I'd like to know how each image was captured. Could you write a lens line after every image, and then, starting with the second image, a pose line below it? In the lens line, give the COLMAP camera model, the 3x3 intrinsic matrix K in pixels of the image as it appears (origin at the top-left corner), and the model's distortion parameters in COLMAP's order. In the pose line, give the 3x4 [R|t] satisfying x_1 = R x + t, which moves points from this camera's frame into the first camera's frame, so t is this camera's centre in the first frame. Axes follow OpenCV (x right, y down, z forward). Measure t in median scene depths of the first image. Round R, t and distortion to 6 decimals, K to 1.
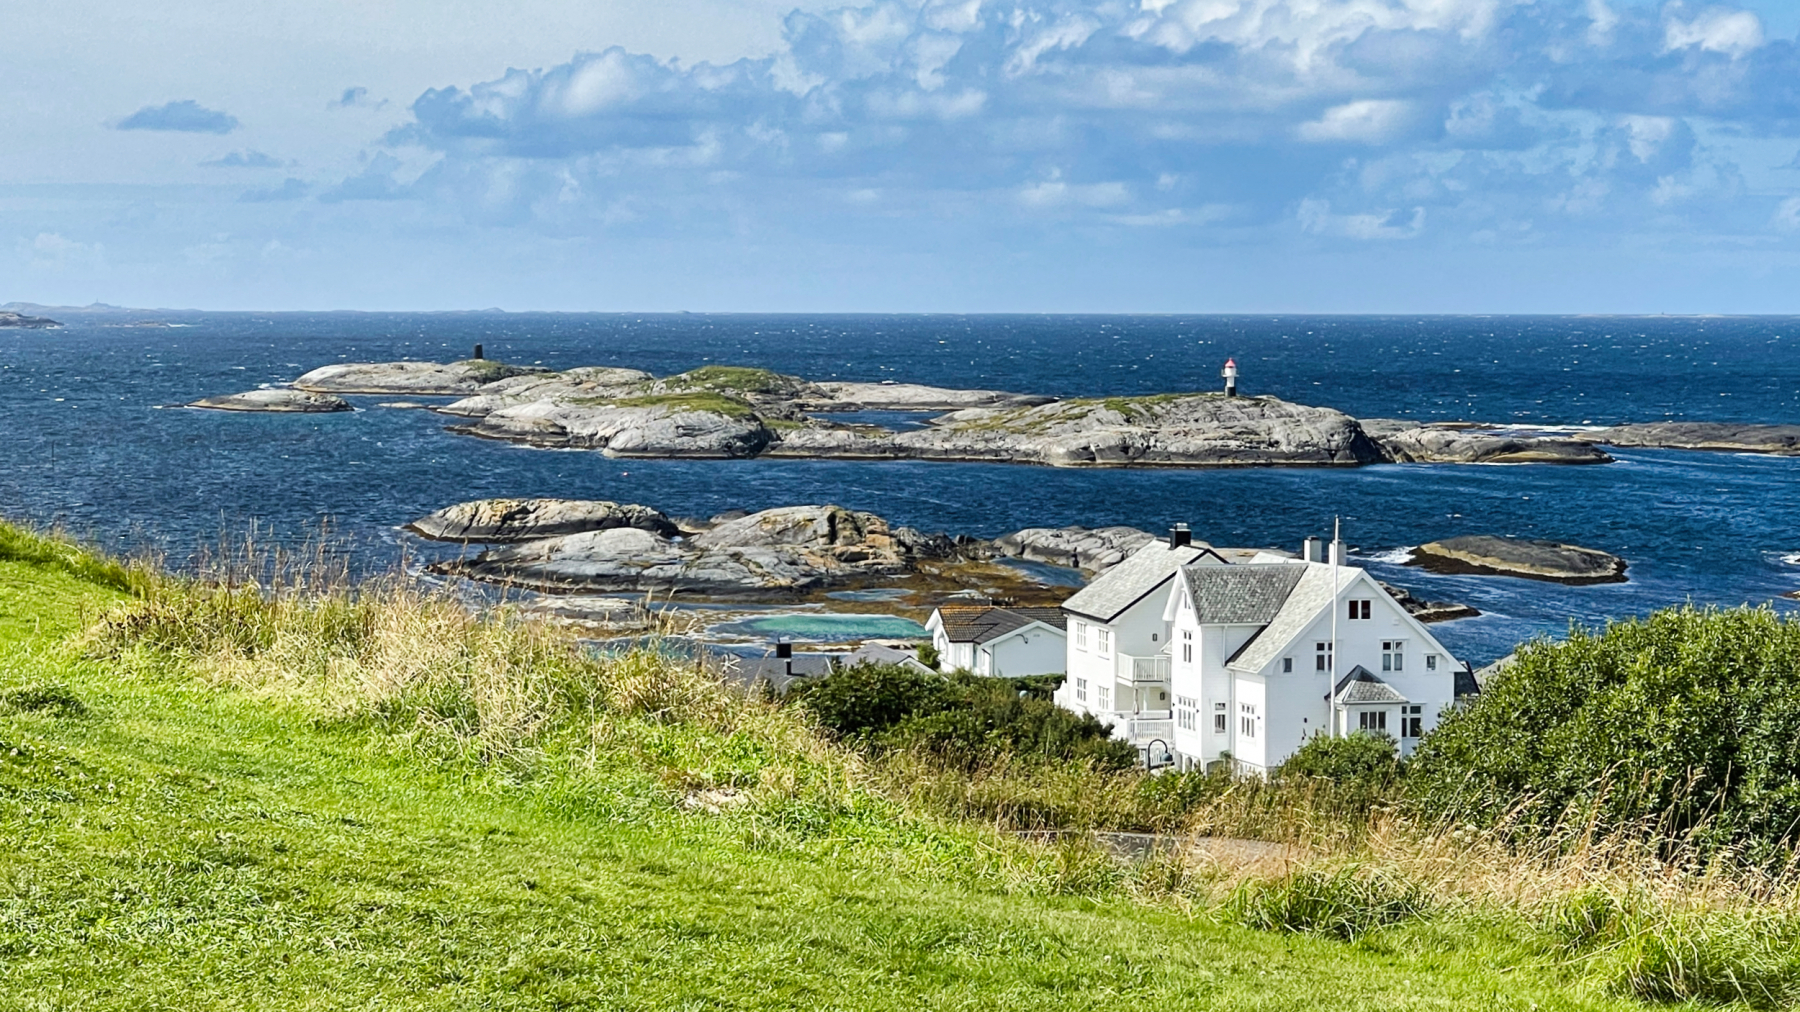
lens RADIAL K [[4031.1, 0, 903.7], [0, 4031.1, 508.4], [0, 0, 1]] dist [-0.104329, 0.000000]
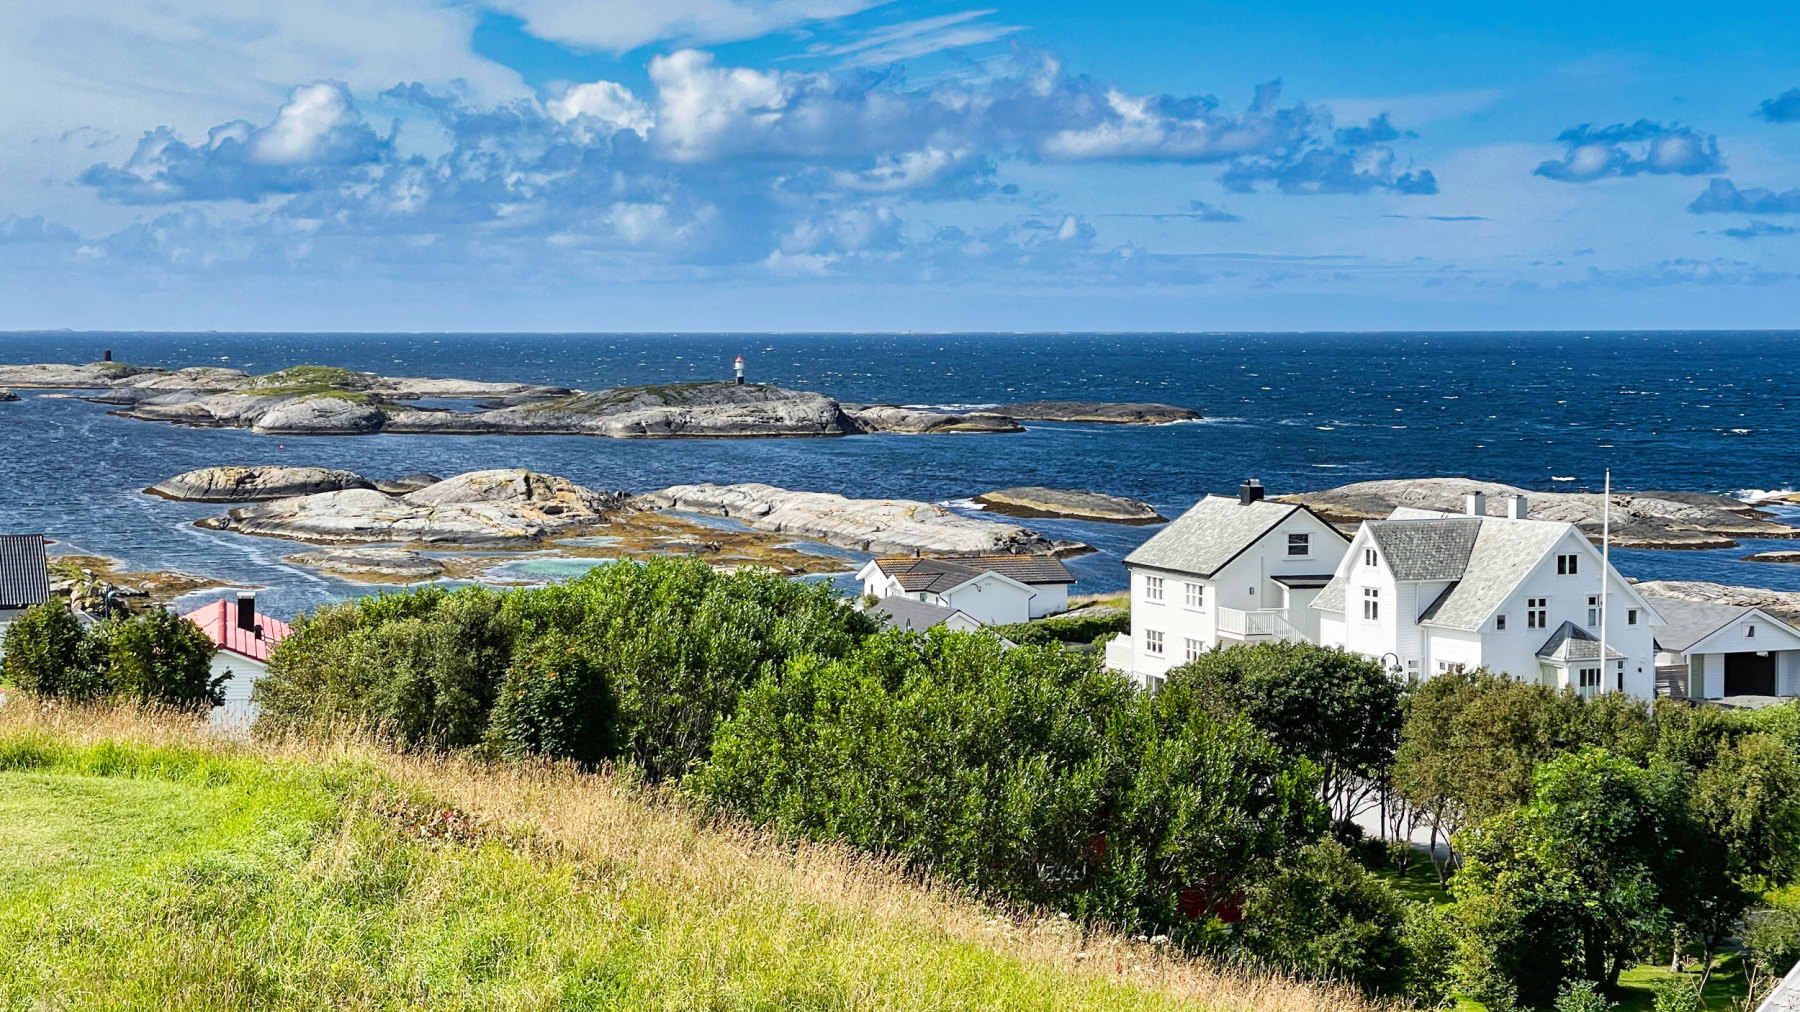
lens RADIAL K [[2834.3, 0, 887.3], [0, 2834.3, 498.5], [0, 0, 1]] dist [0.082058, 0.000000]
pose [[0.984573, -0.012424, 0.174534, -0.055519], [0.010618, 0.999880, 0.011278, -0.000200], [-0.174653, -0.009251, 0.984587, 0.111124]]
